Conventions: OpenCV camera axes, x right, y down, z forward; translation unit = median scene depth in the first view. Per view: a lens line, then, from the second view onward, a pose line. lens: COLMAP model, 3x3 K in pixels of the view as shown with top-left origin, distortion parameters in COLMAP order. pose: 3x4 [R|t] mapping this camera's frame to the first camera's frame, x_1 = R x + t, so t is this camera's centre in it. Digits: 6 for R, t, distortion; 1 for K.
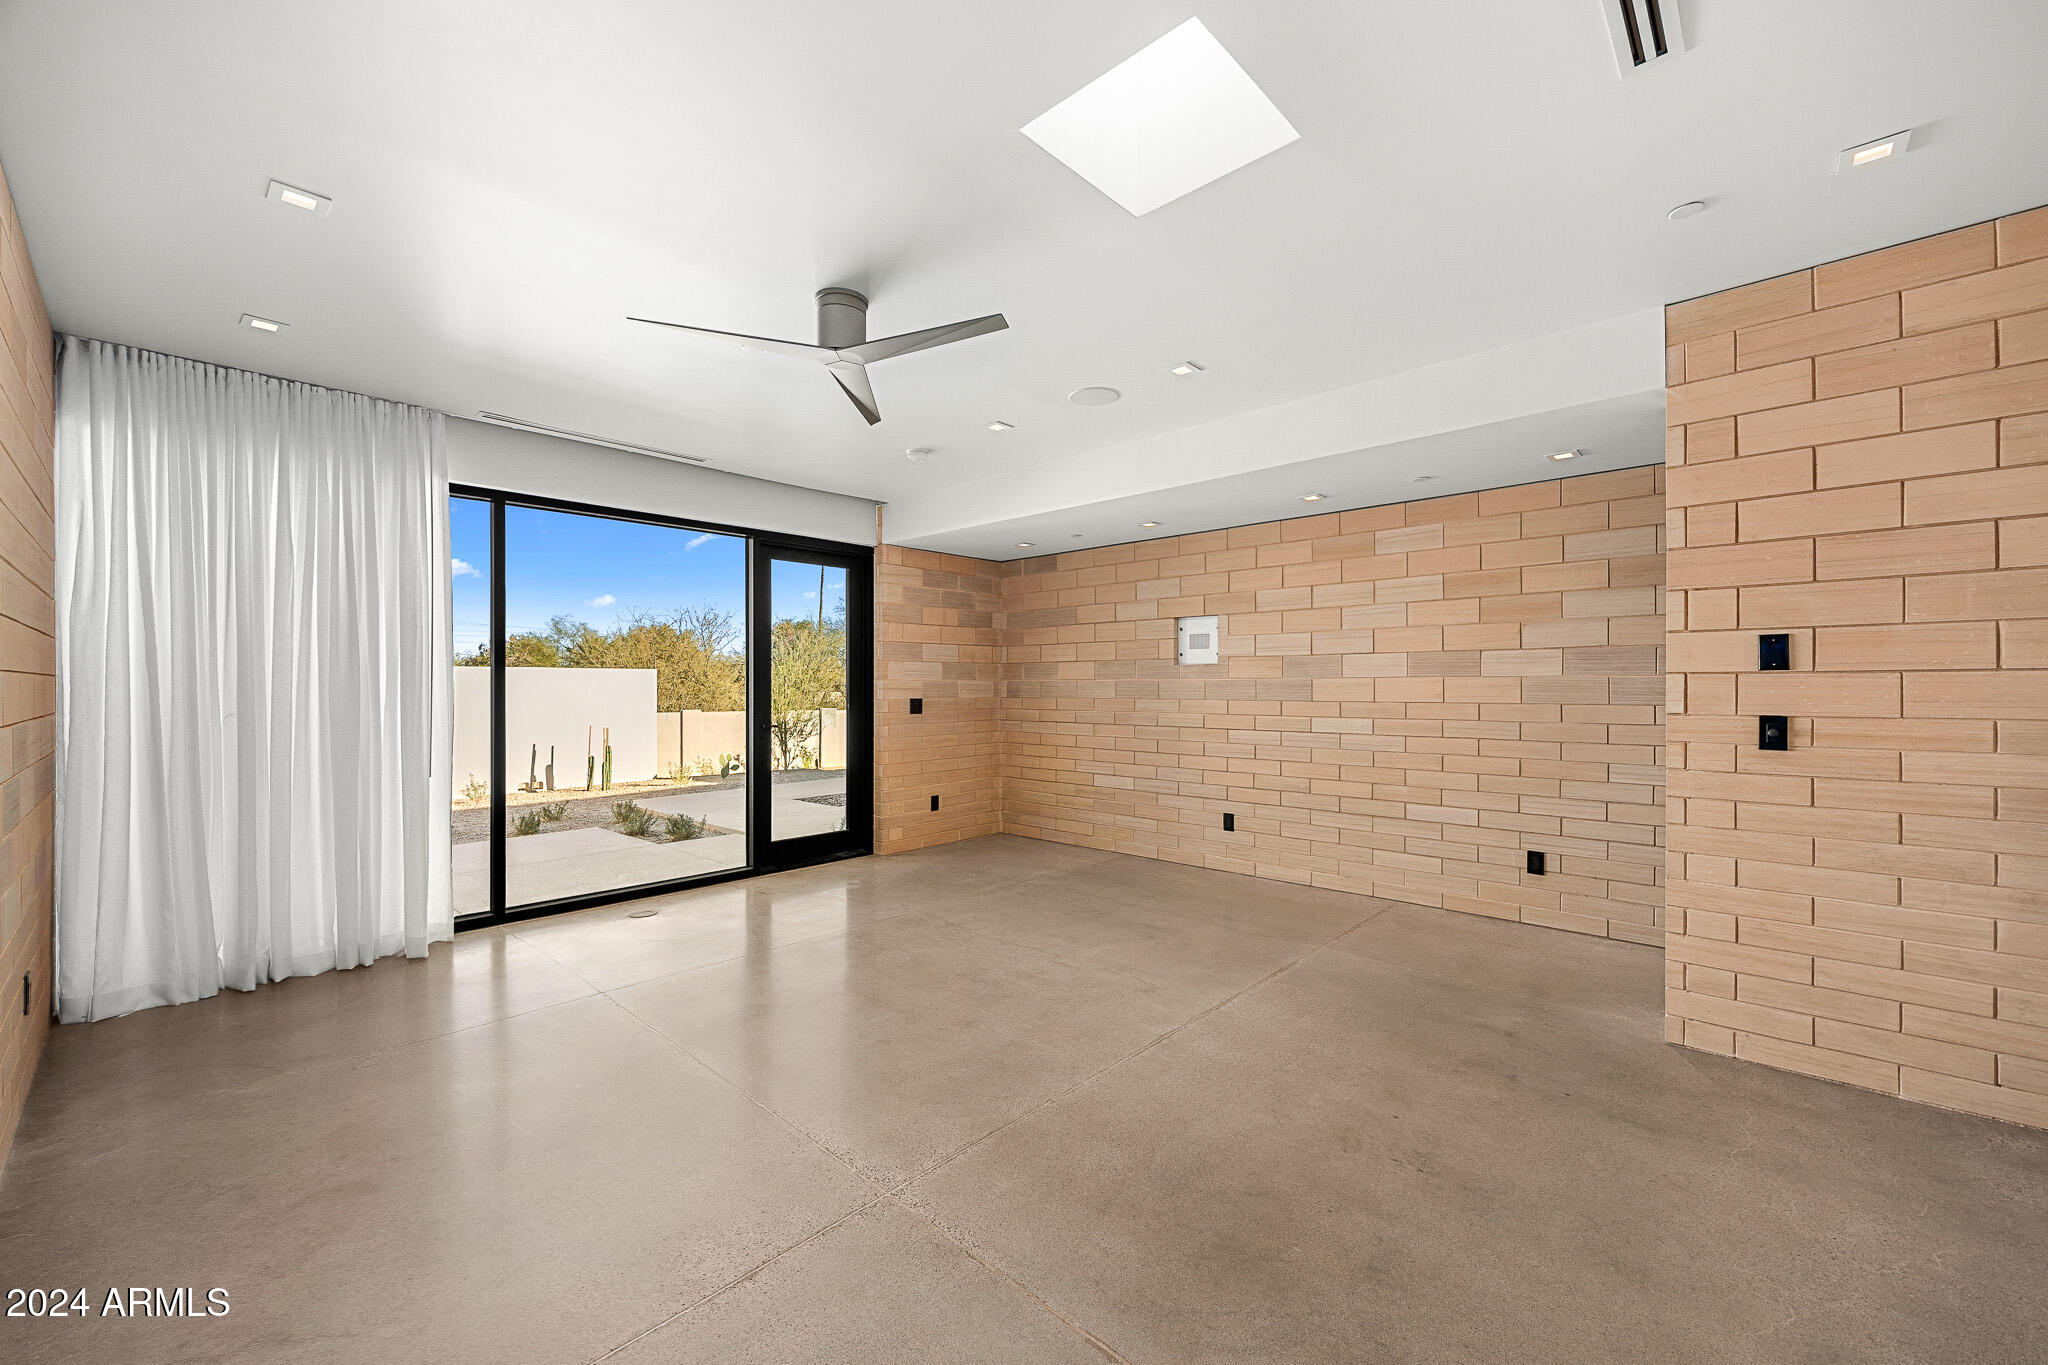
lens RADIAL K [[815.3, 0, 1028.9], [0, 815.3, 691.7], [0, 0, 1]] dist [0.000022, -0.000148]
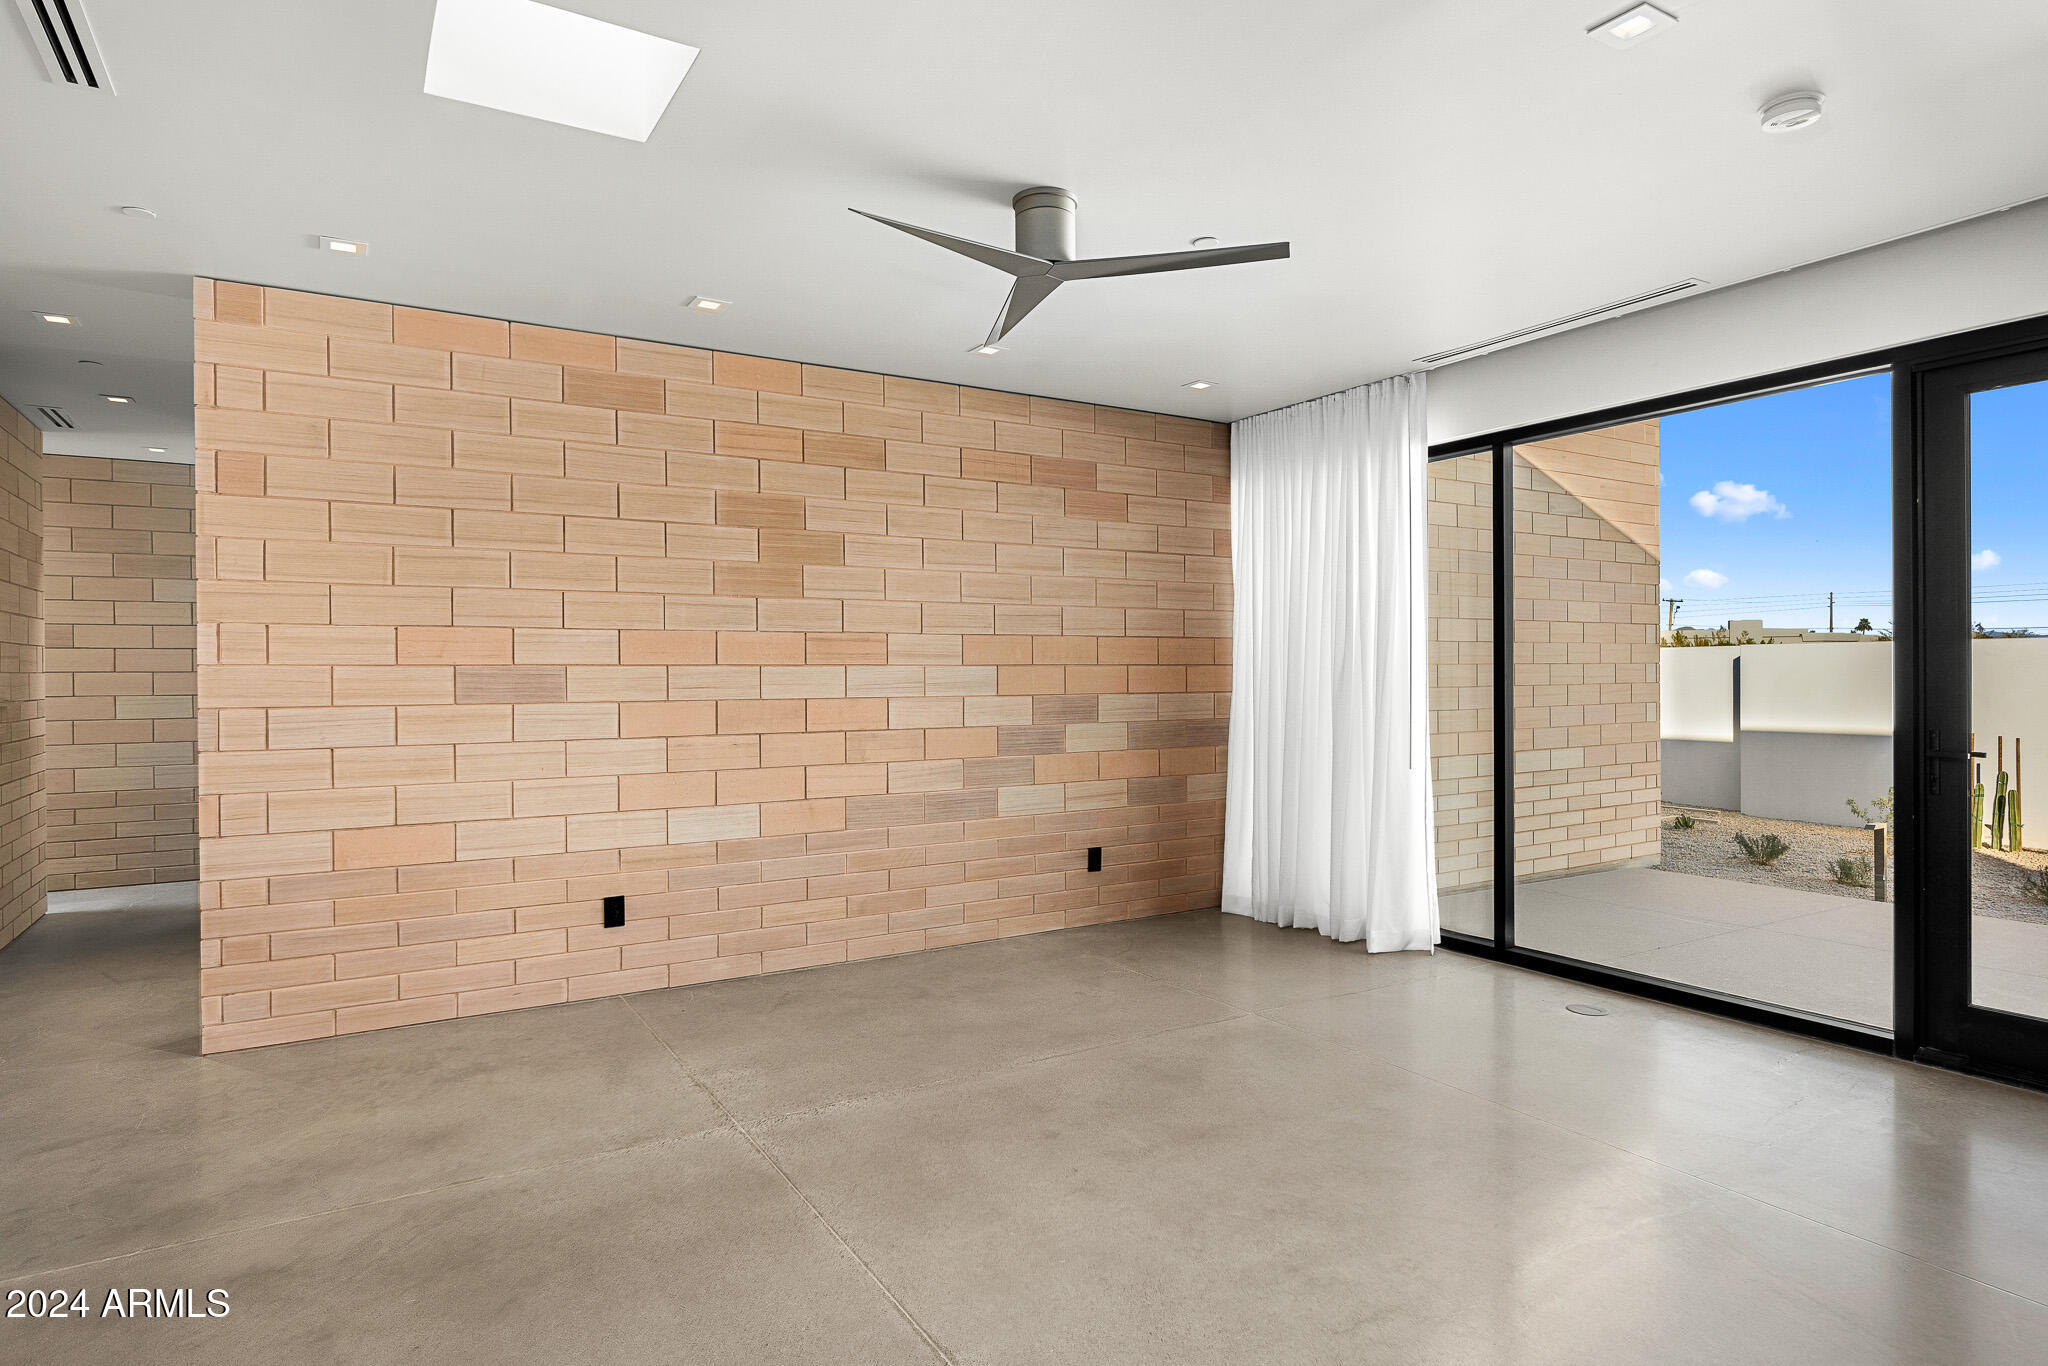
lens RADIAL K [[1129.3, 0, 1028.8], [0, 1129.3, 675.4], [0, 0, 1]] dist [0.001583, 0.001145]
pose [[-0.277343, 0.002466, -0.960768, 0.698480], [0.001918, 0.999996, 0.002013, -0.006220], [0.960769, -0.001284, -0.277347, 1.044385]]
